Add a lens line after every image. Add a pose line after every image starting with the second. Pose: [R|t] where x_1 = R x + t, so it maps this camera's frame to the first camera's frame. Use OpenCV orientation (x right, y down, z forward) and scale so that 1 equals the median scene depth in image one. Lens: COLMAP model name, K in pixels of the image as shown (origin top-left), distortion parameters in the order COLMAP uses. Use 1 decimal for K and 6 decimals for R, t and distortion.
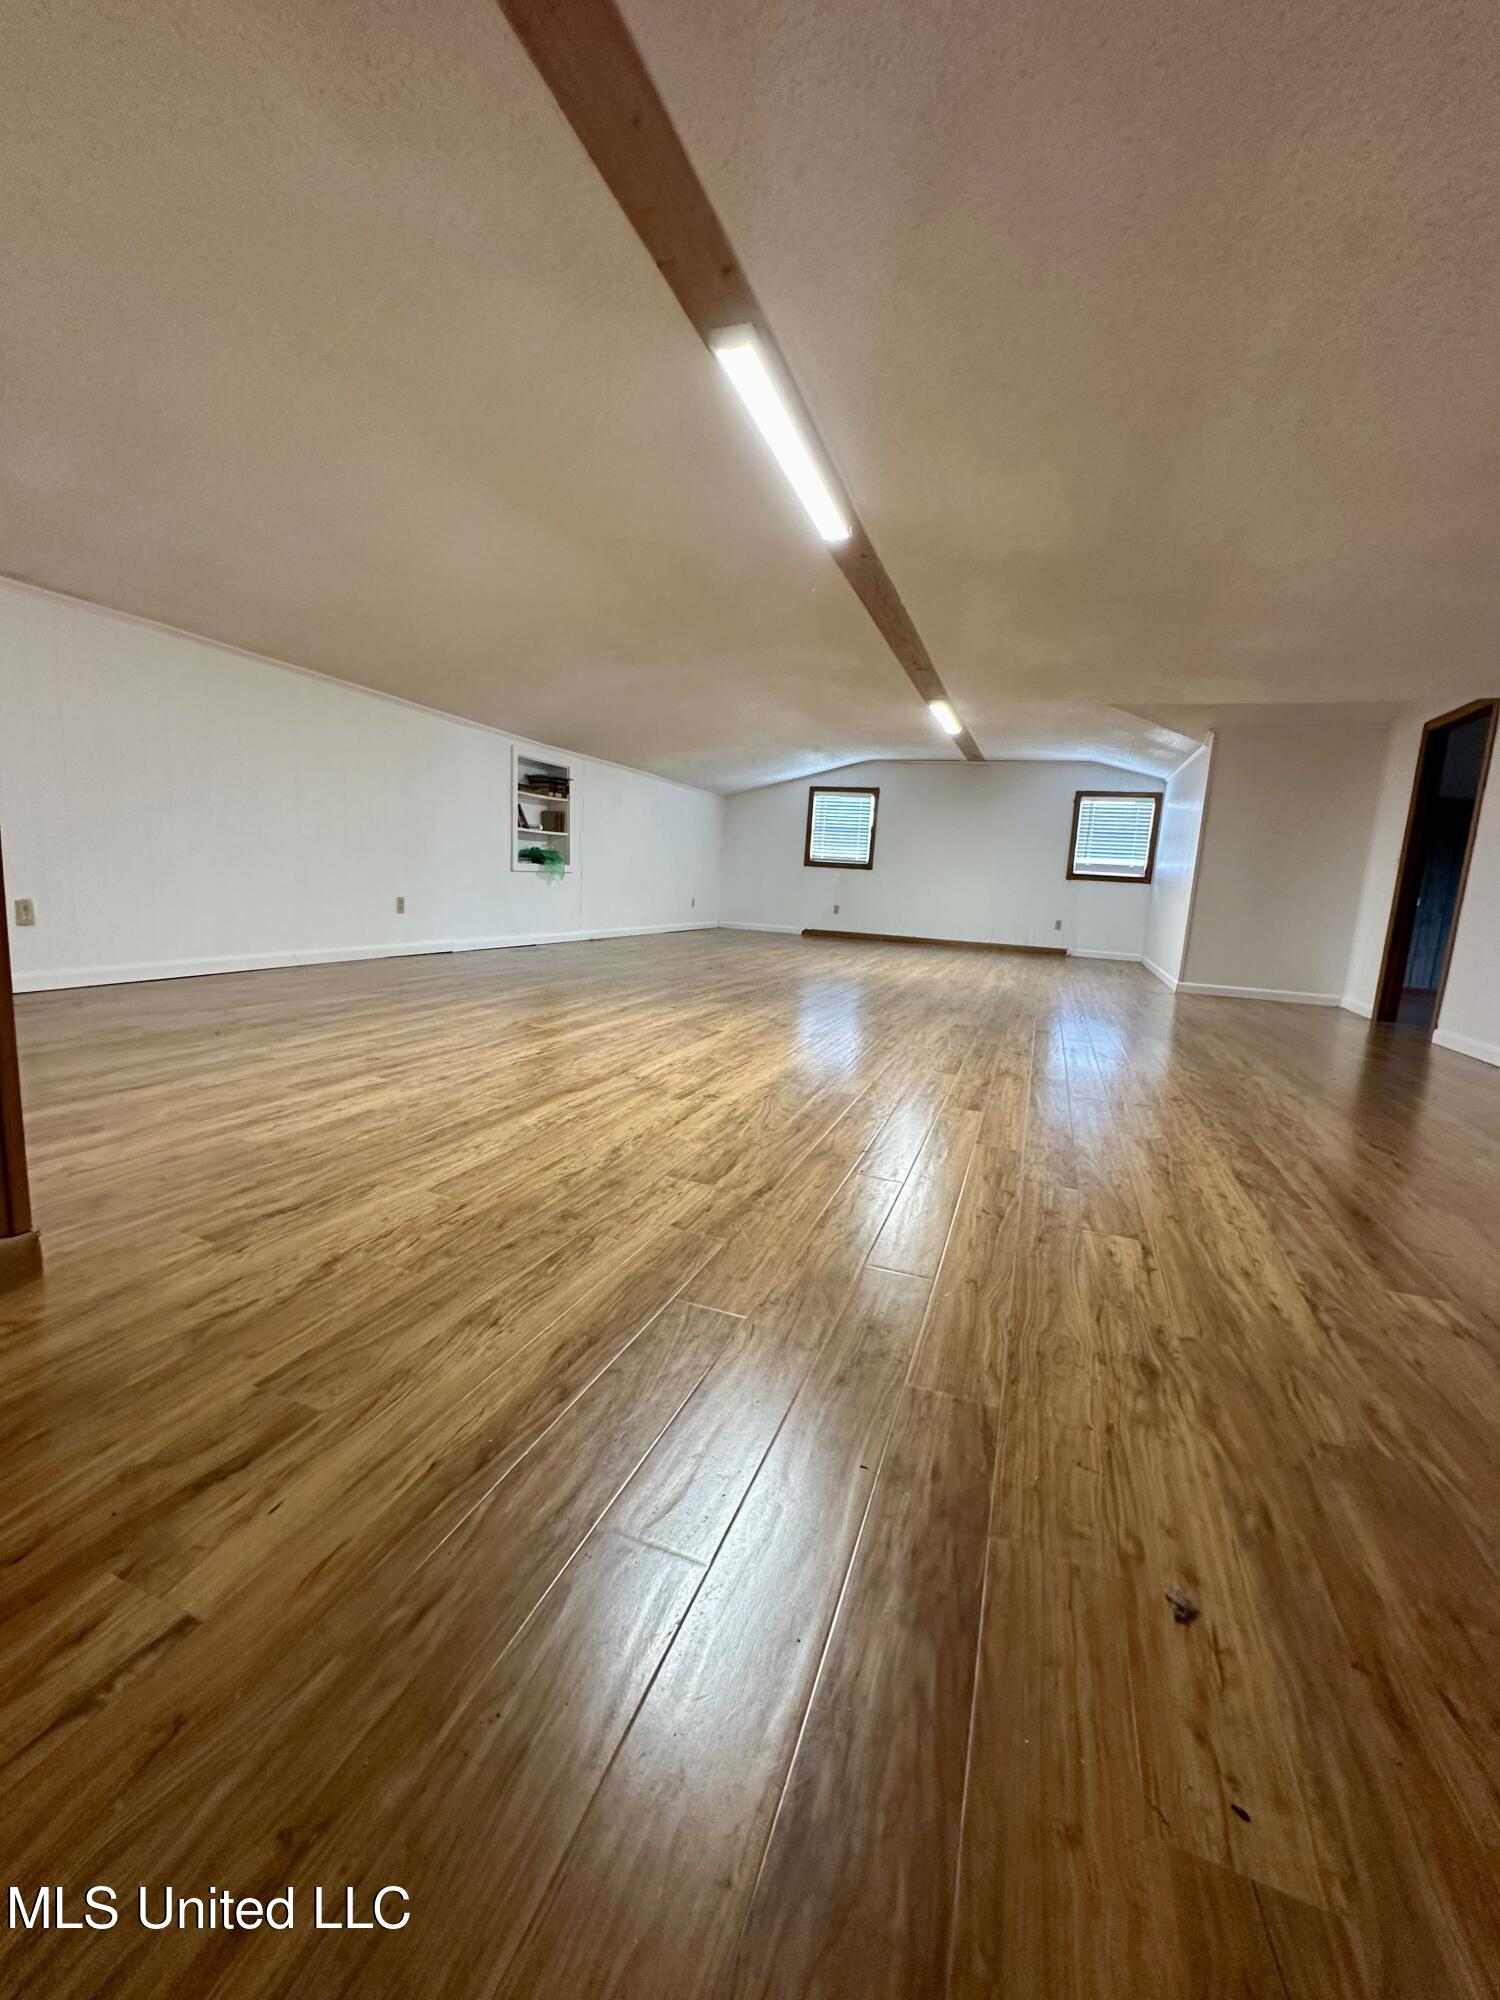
lens RADIAL K [[797.9, 0, 746.1], [0, 797.9, 1000.6], [0, 0, 1]] dist [0.000116, 0.000073]
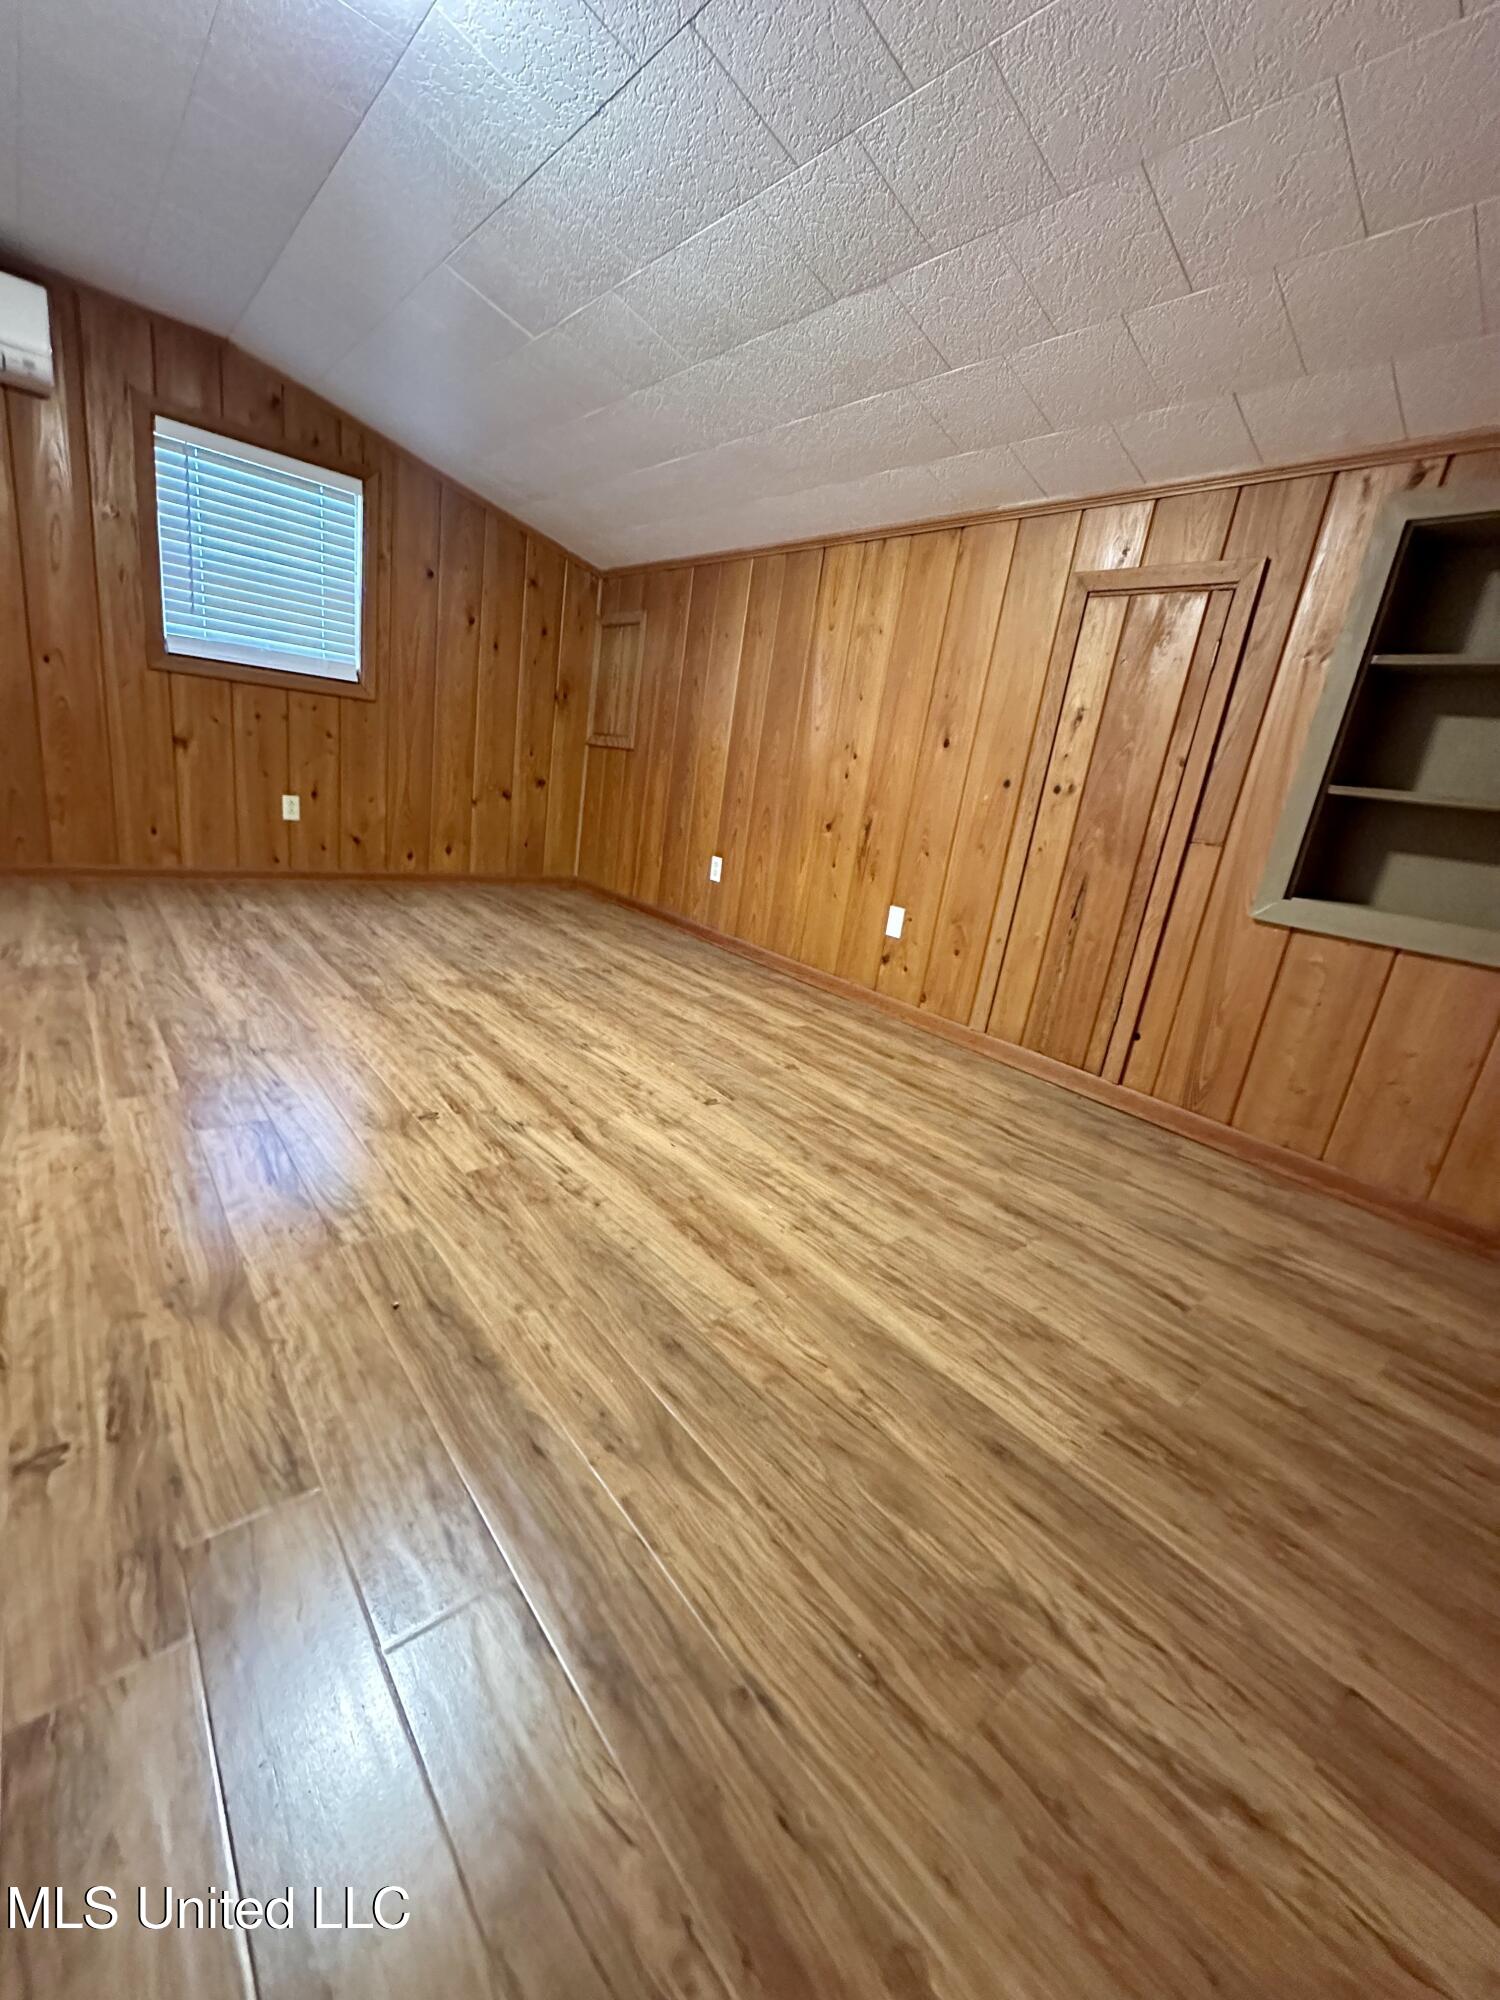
lens RADIAL K [[797.9, 0, 744.8], [0, 797.9, 993.5], [0, 0, 1]] dist [0.000116, 0.000073]
pose [[-0.455691, 0.048956, -0.888791, 0.243698], [-0.336008, 0.915156, 0.222683, -0.140100], [0.824284, 0.400116, -0.400579, 1.082927]]
